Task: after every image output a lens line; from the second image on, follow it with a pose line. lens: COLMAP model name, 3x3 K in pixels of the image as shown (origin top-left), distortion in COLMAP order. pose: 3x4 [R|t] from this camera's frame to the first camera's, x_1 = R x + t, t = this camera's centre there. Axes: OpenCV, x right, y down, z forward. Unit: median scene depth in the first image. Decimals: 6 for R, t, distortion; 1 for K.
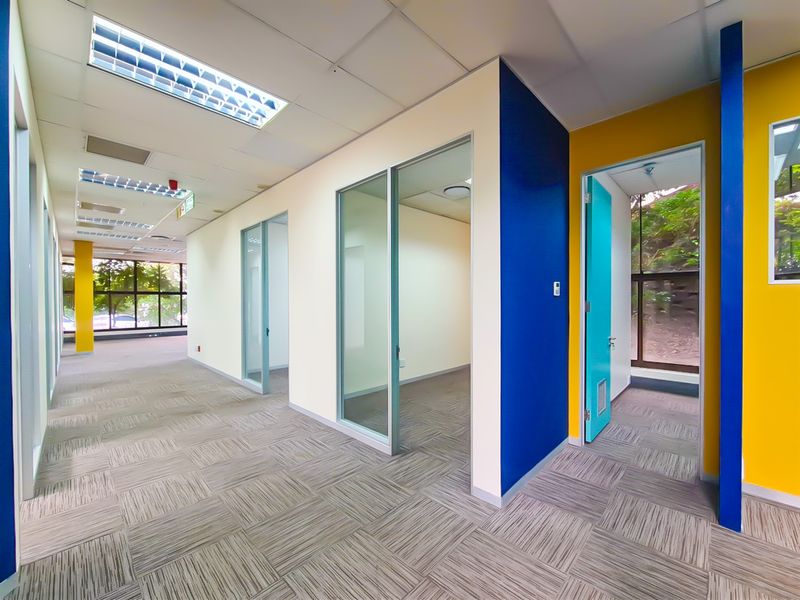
lens RADIAL K [[327.3, 0, 402.9], [0, 327.3, 303.6], [0, 0, 1]] dist [-0.002262, -0.000887]
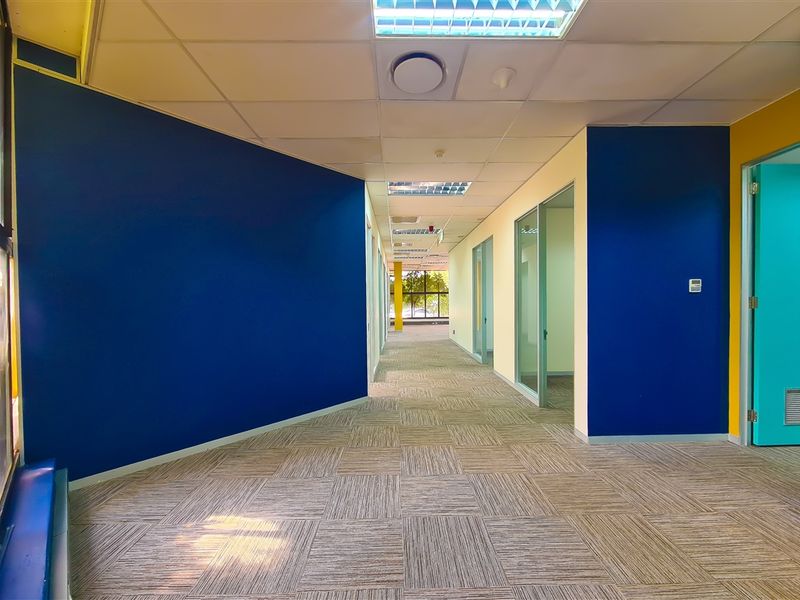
lens RADIAL K [[327.3, 0, 402.9], [0, 327.3, 303.6], [0, 0, 1]] dist [-0.002262, -0.000887]
pose [[0.713292, 0.003821, -0.700857, 0.305203], [0.003638, 0.999951, 0.009154, -0.000485], [0.700858, -0.009079, 0.713243, -0.242774]]
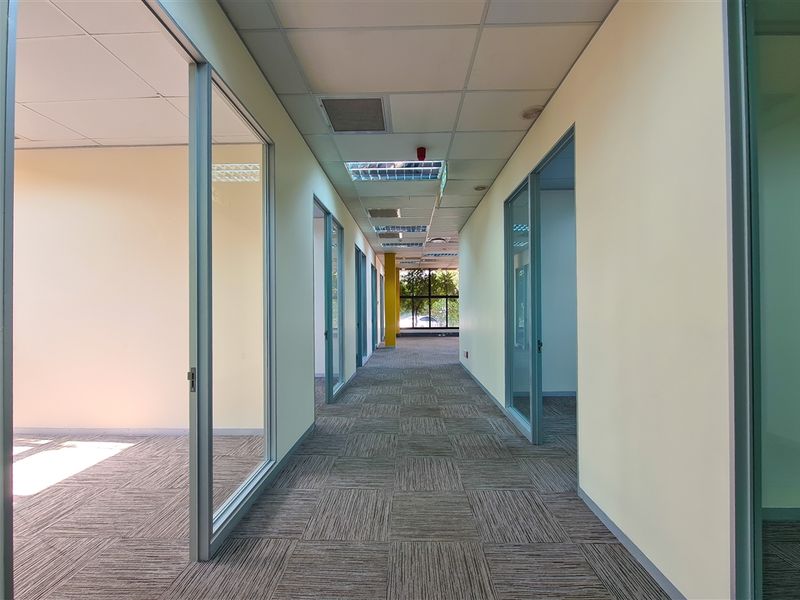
lens RADIAL K [[327.3, 0, 402.9], [0, 327.3, 303.6], [0, 0, 1]] dist [-0.002262, -0.000887]
pose [[0.689709, -0.007754, -0.724045, -0.131232], [-0.001712, 0.999922, -0.012339, 0.012274], [0.724084, 0.009750, 0.689642, 0.353619]]
